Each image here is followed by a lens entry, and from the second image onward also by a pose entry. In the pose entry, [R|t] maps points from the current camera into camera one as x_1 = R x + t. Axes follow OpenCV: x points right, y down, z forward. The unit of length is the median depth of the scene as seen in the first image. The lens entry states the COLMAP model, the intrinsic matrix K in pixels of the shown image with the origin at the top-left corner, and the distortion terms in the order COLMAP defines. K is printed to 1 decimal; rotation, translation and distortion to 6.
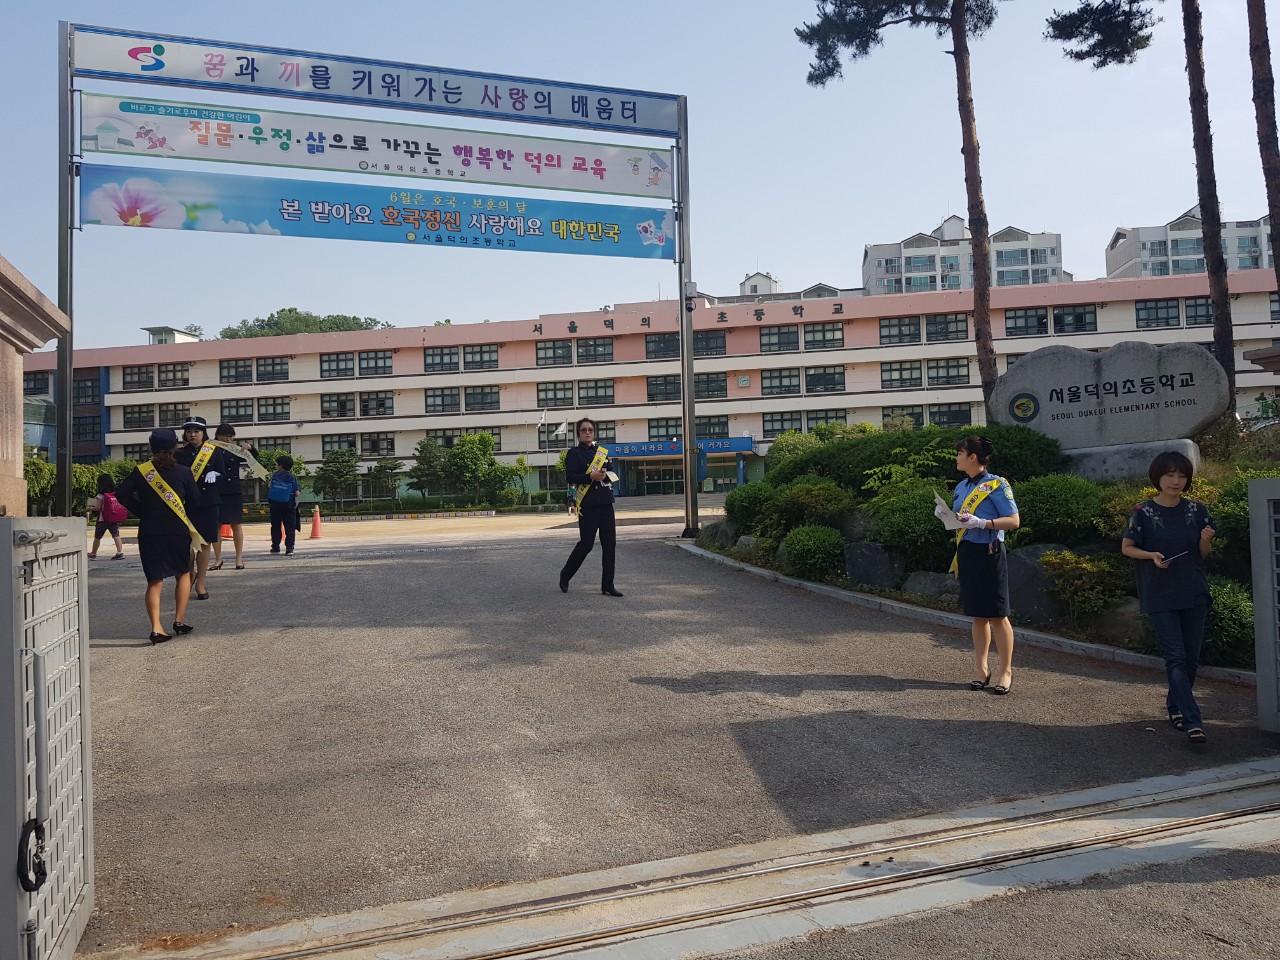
lens RADIAL K [[943.1, 0, 722.2], [0, 943.1, 485.2], [0, 0, 1]] dist [-0.013344, -0.022756]
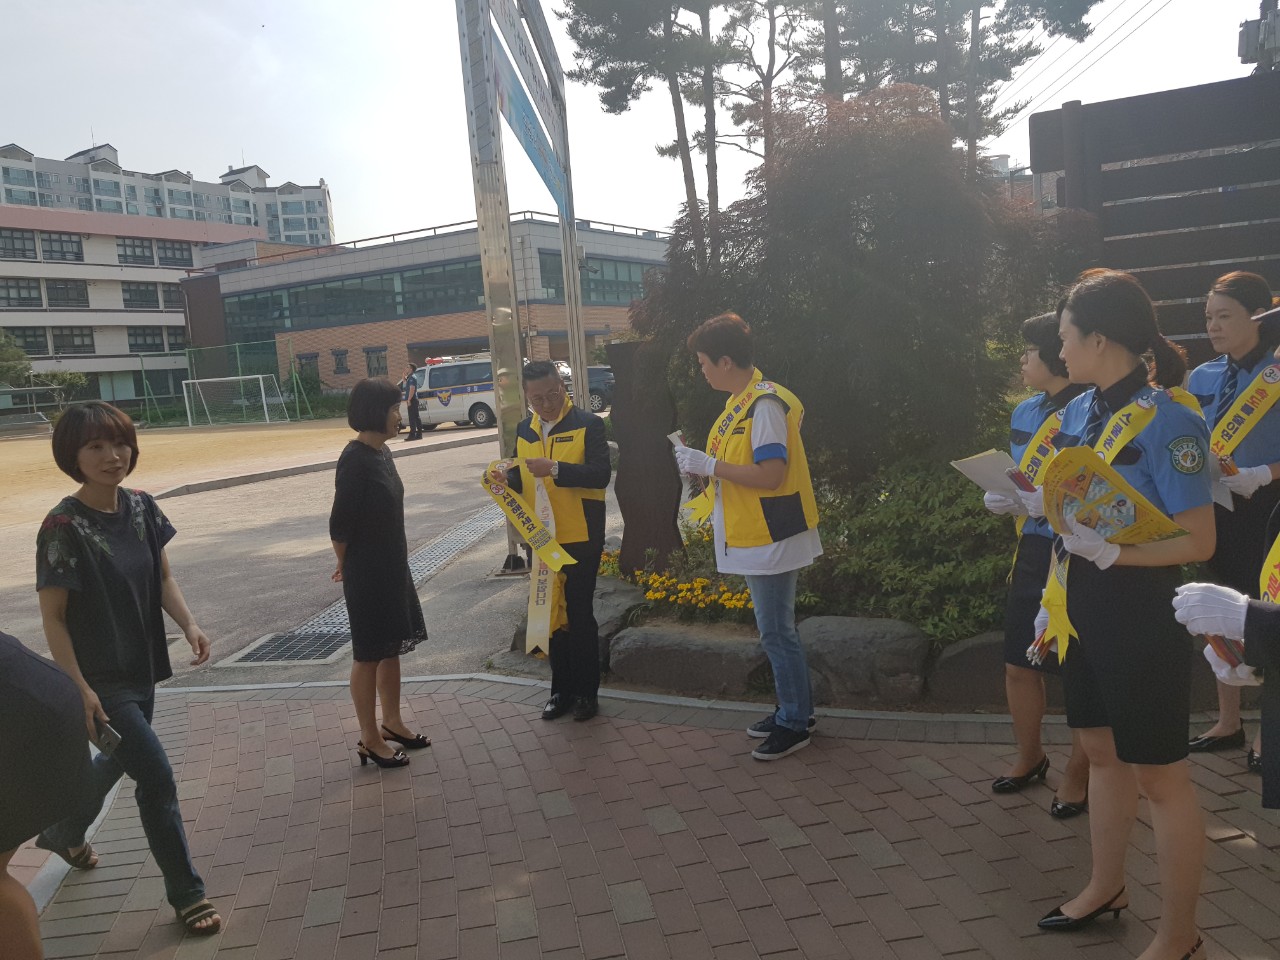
lens RADIAL K [[998.7, 0, 637.0], [0, 998.7, 461.5], [0, 0, 1]] dist [0.062858, -0.102321]
pose [[0.363044, -0.075802, 0.928683, -0.478881], [0.054406, 0.996709, 0.060086, 0.019525], [-0.930182, 0.028712, 0.365974, 0.069070]]
